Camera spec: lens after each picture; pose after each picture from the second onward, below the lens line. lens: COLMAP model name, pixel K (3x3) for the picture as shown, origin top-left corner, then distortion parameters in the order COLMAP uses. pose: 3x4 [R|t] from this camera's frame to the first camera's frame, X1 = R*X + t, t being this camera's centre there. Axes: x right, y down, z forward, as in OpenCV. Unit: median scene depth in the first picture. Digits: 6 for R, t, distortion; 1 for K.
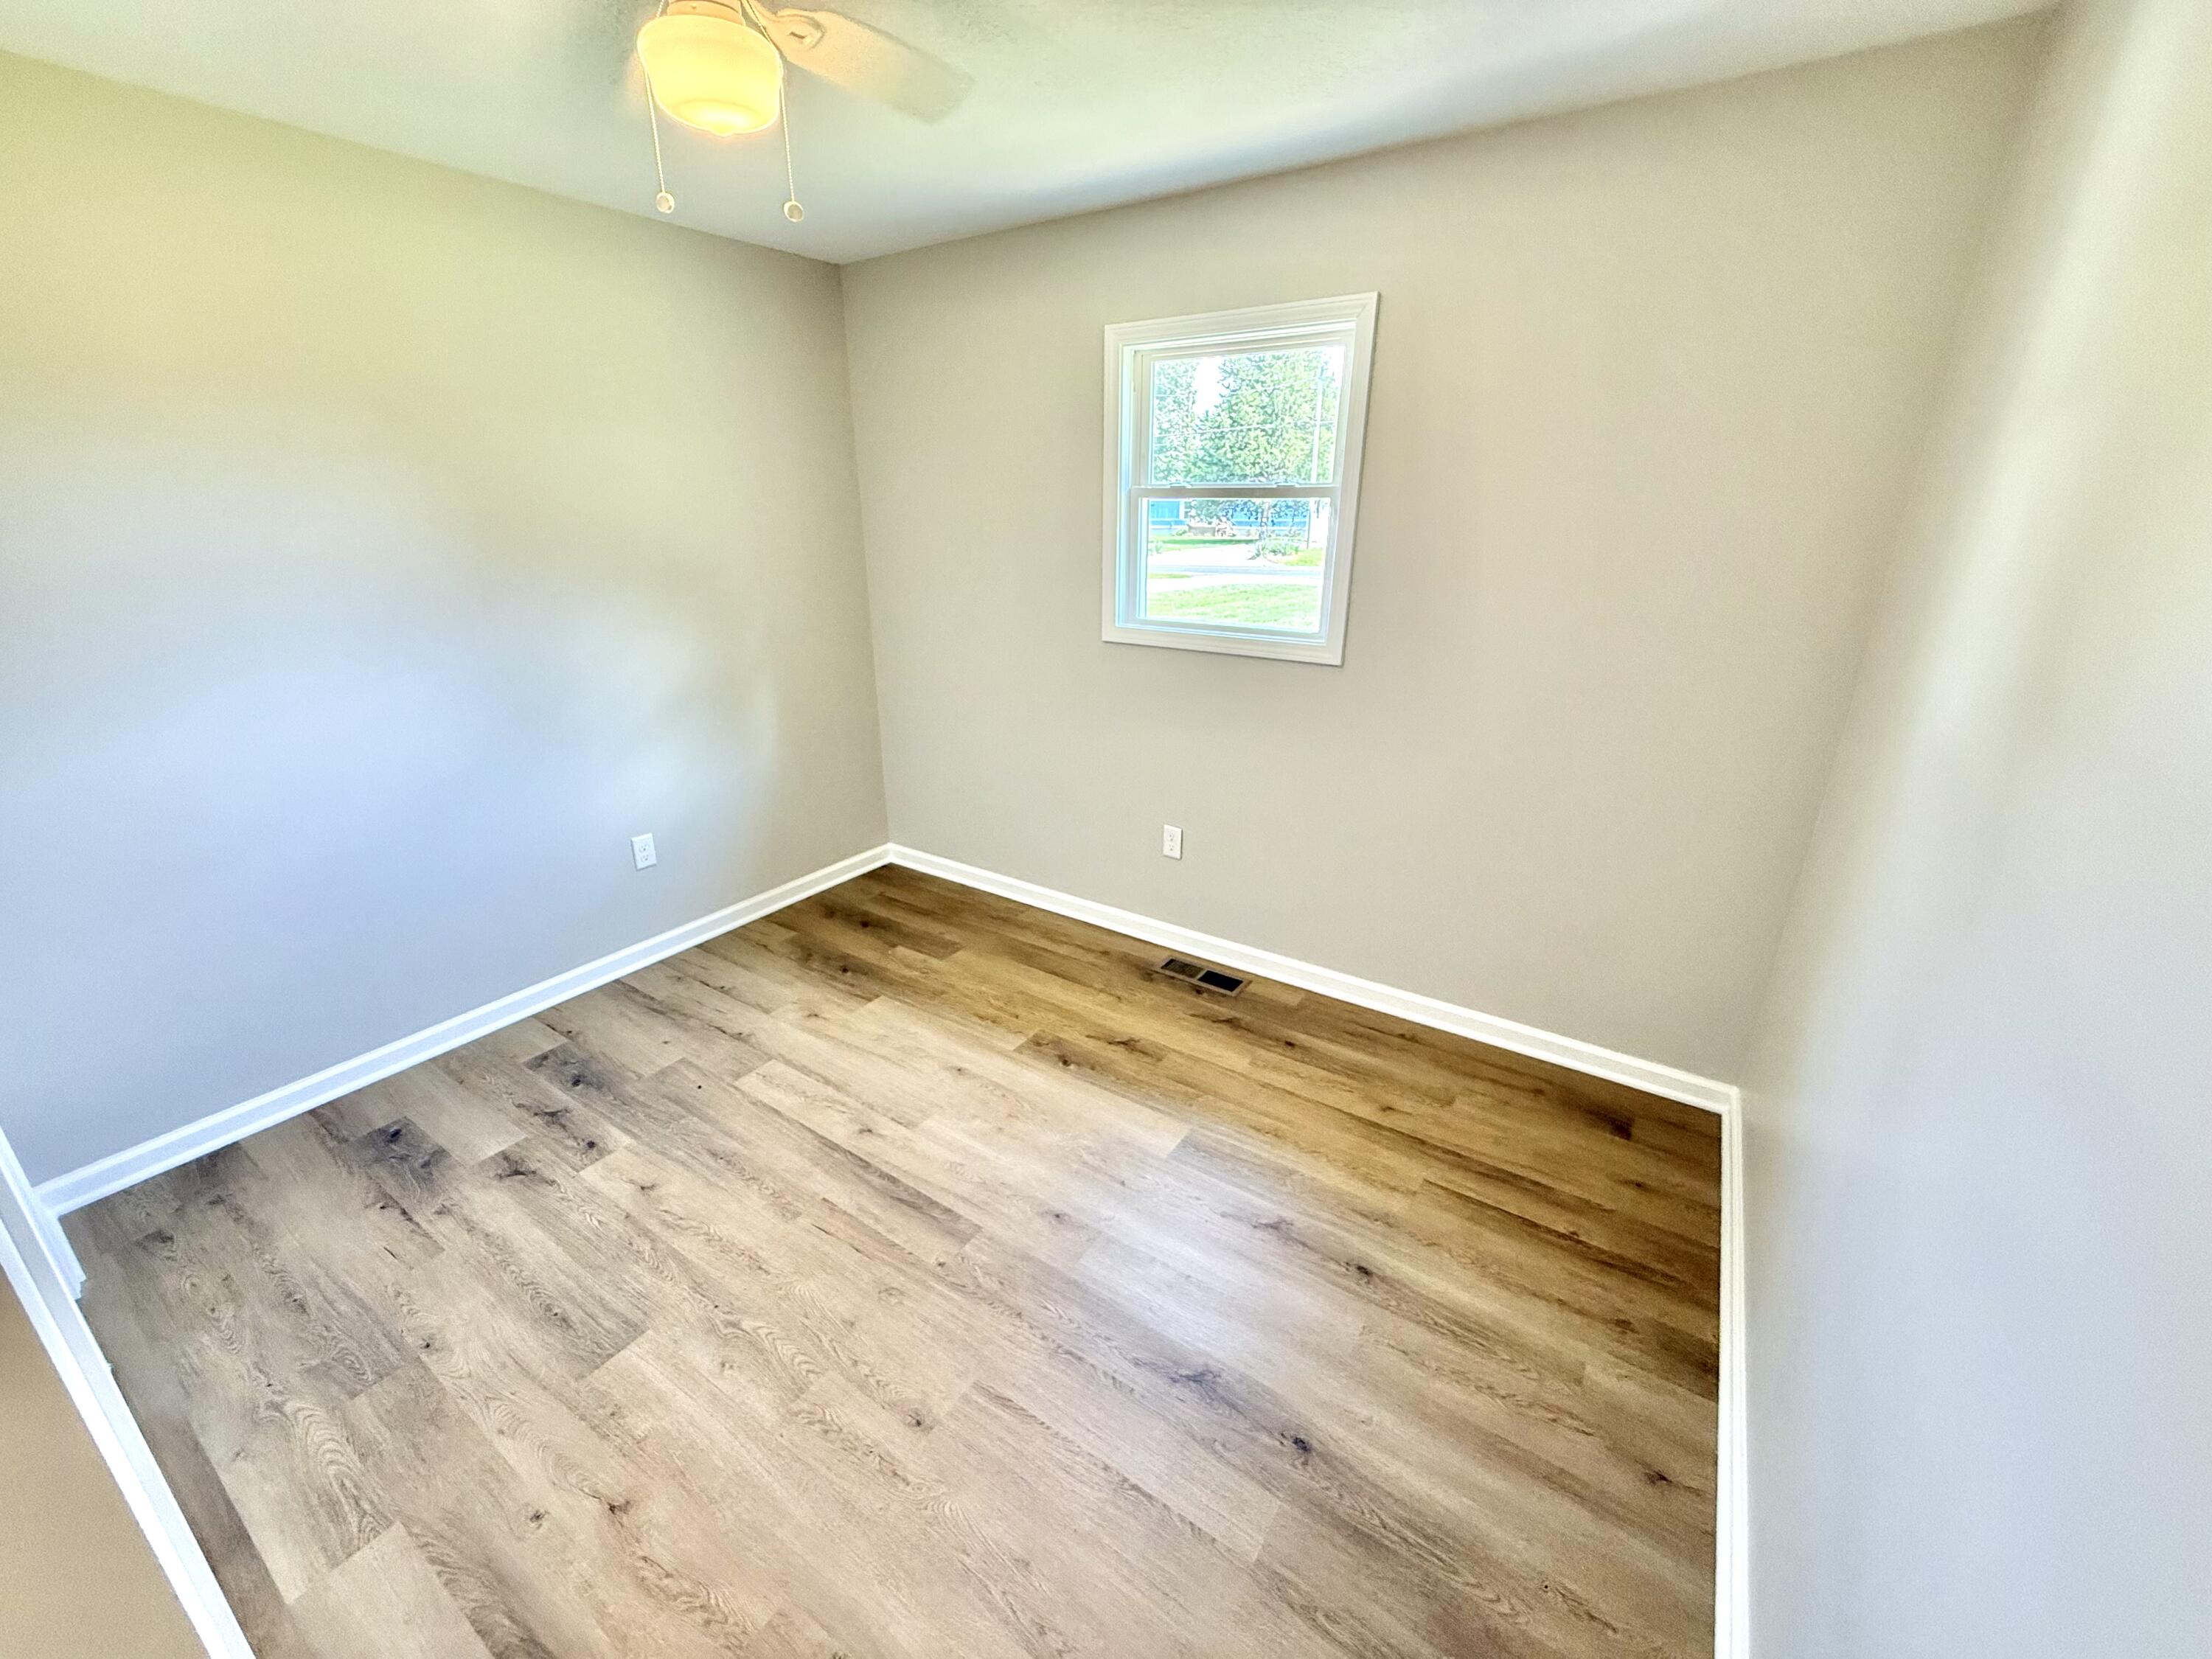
lens RADIAL K [[882.7, 0, 1107.1], [0, 882.7, 824.1], [0, 0, 1]] dist [-0.001986, -0.000172]
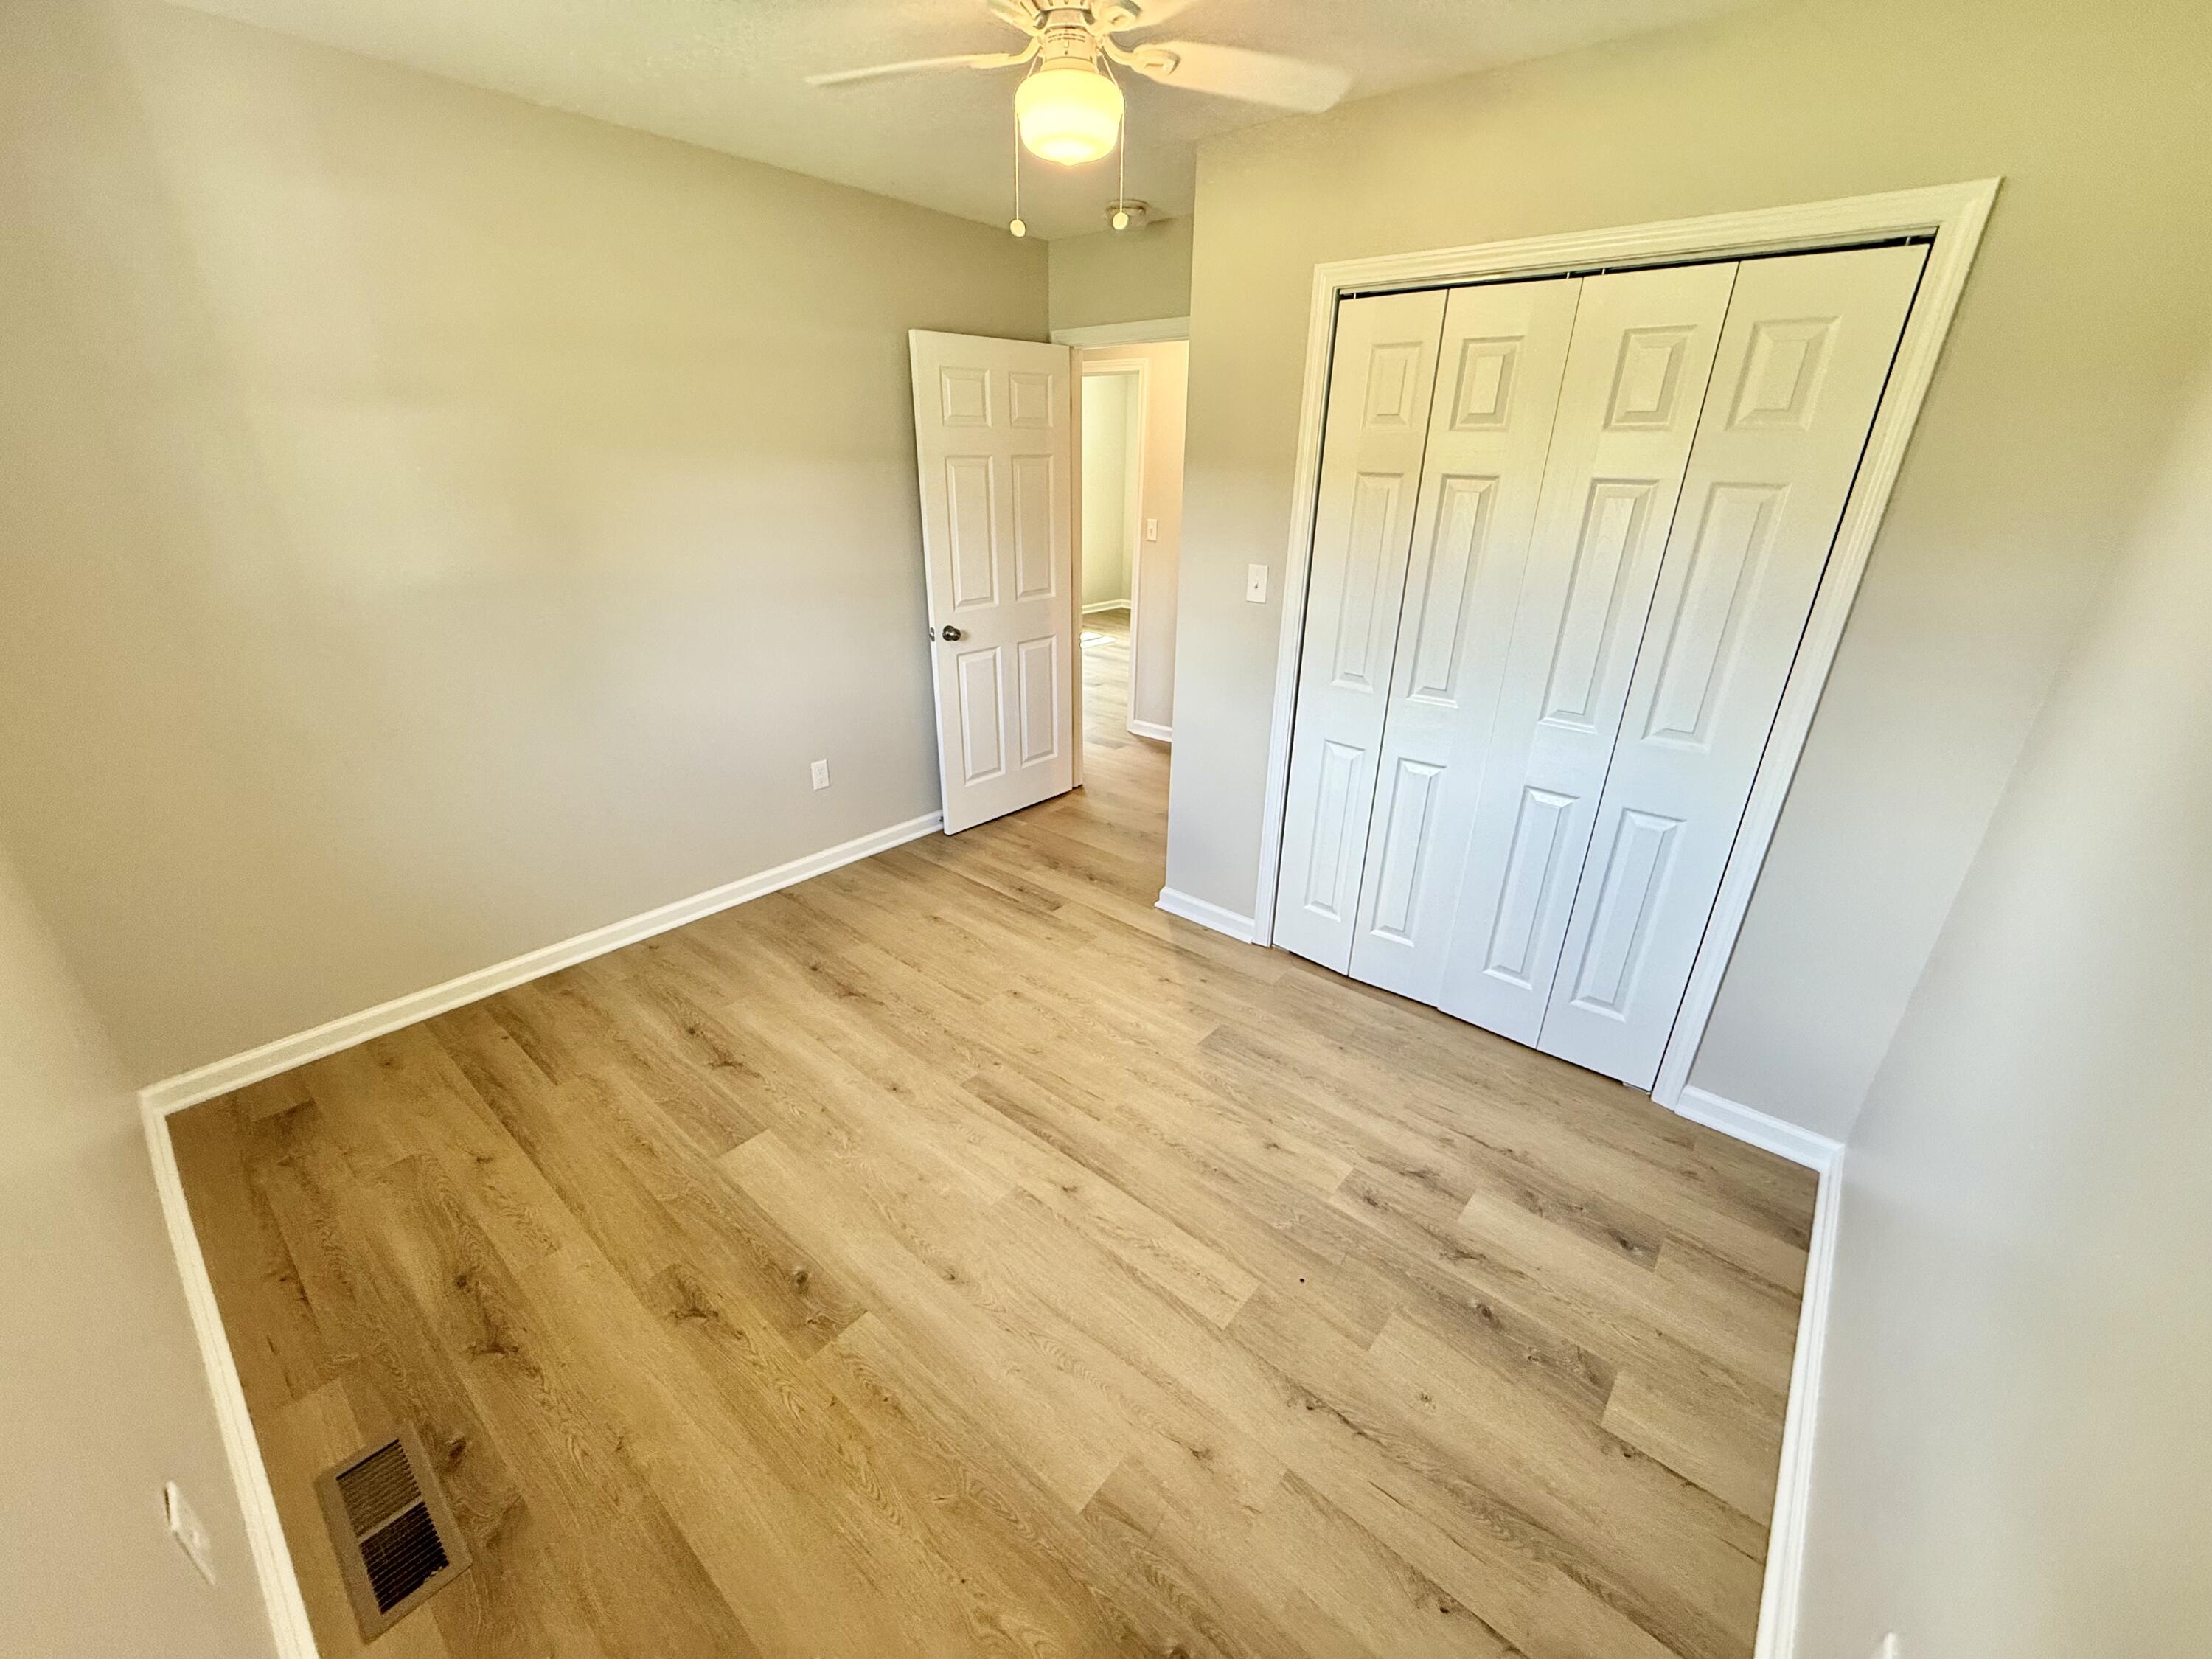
lens RADIAL K [[882.7, 0, 1109.5], [0, 882.7, 835.1], [0, 0, 1]] dist [-0.001986, -0.000172]
pose [[-0.993681, -0.059237, 0.095338, -0.393662], [0.022280, 0.728393, 0.684797, -0.538948], [-0.110009, 0.682594, -0.722470, 1.456797]]
